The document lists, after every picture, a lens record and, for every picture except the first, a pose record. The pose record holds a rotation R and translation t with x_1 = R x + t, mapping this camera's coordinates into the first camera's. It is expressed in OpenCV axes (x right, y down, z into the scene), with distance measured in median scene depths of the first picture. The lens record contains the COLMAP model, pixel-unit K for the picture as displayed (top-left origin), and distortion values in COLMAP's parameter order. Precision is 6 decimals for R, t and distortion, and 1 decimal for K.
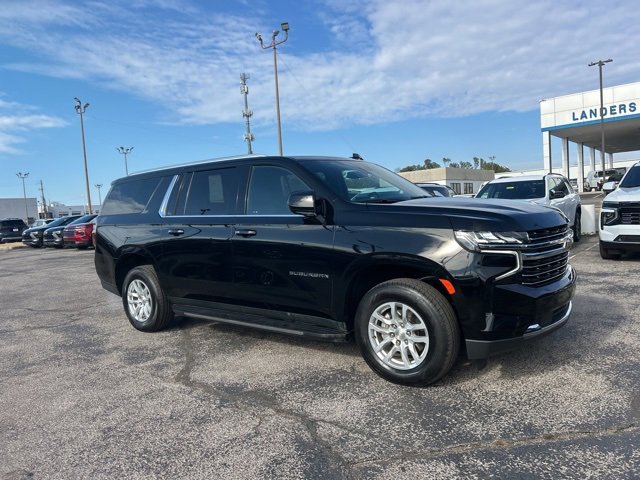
lens RADIAL K [[465.4, 0, 326.4], [0, 465.4, 244.0], [0, 0, 1]] dist [0.044329, -0.048531]
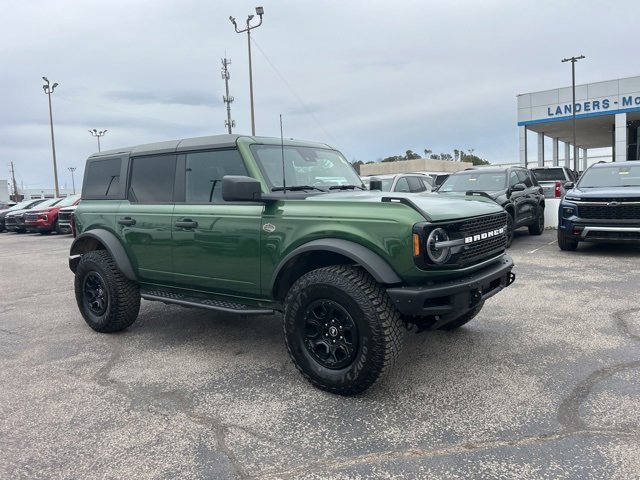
lens RADIAL K [[466.1, 0, 327.9], [0, 466.1, 236.9], [0, 0, 1]] dist [0.039049, -0.041167]
pose [[0.998869, 0.017115, 0.044355, 0.103676], [-0.017491, 0.999814, 0.008118, -0.006776], [-0.044207, -0.008884, 0.998983, 0.054220]]
